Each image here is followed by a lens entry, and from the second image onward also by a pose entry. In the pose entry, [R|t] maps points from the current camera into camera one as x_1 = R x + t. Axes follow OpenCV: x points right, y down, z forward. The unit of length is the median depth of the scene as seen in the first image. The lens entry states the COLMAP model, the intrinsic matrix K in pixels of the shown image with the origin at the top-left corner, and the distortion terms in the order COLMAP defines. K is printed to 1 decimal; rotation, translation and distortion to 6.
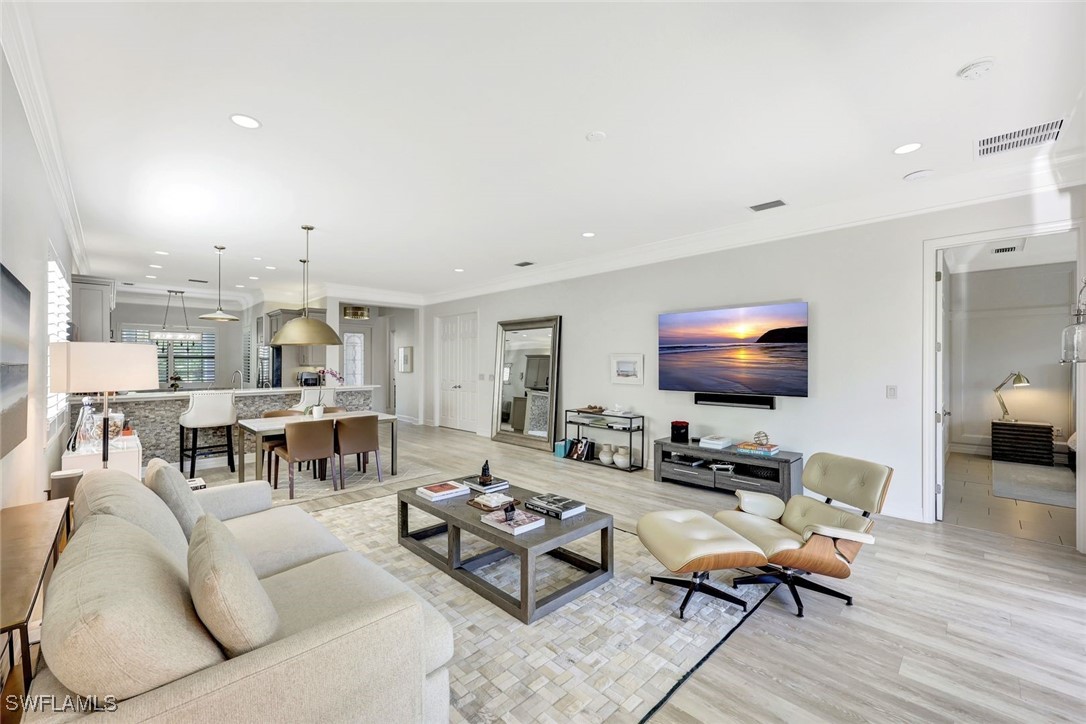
lens RADIAL K [[439.8, 0, 545.7], [0, 439.8, 362.2], [0, 0, 1]] dist [-0.002000, -0.000245]
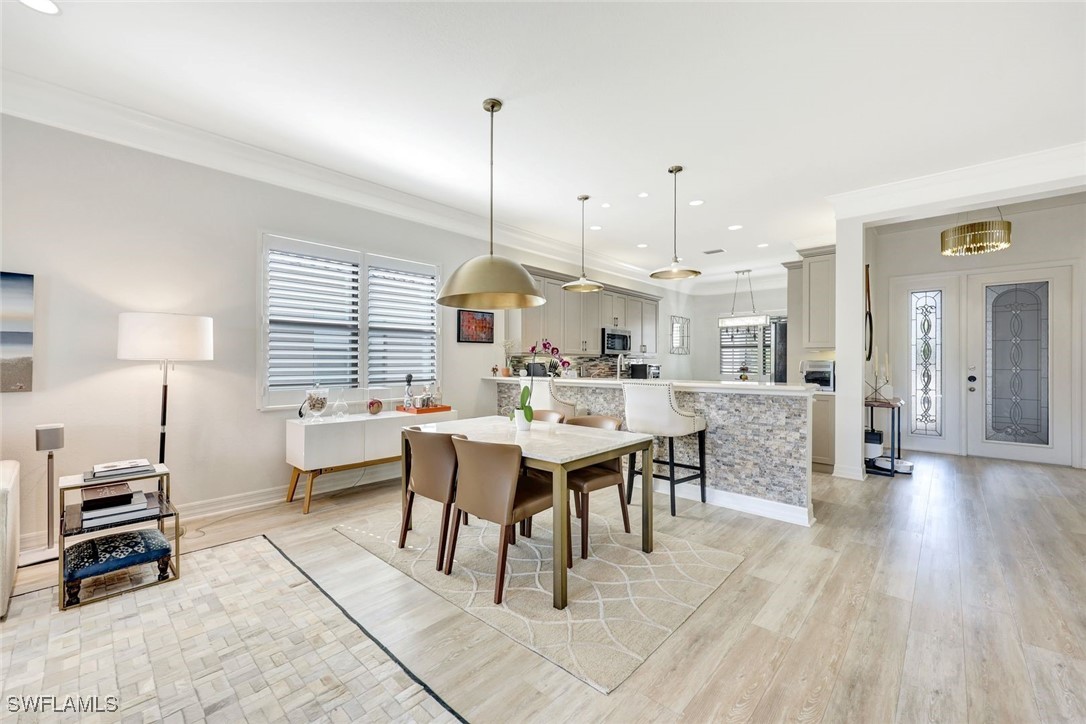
lens RADIAL K [[439.8, 0, 542.6], [0, 439.8, 360.5], [0, 0, 1]] dist [-0.002000, -0.000245]
pose [[0.046723, -0.003784, -0.998901, 0.037037], [0.000280, 0.999993, -0.003775, 0.035002], [0.998908, -0.000103, 0.046724, 0.870995]]
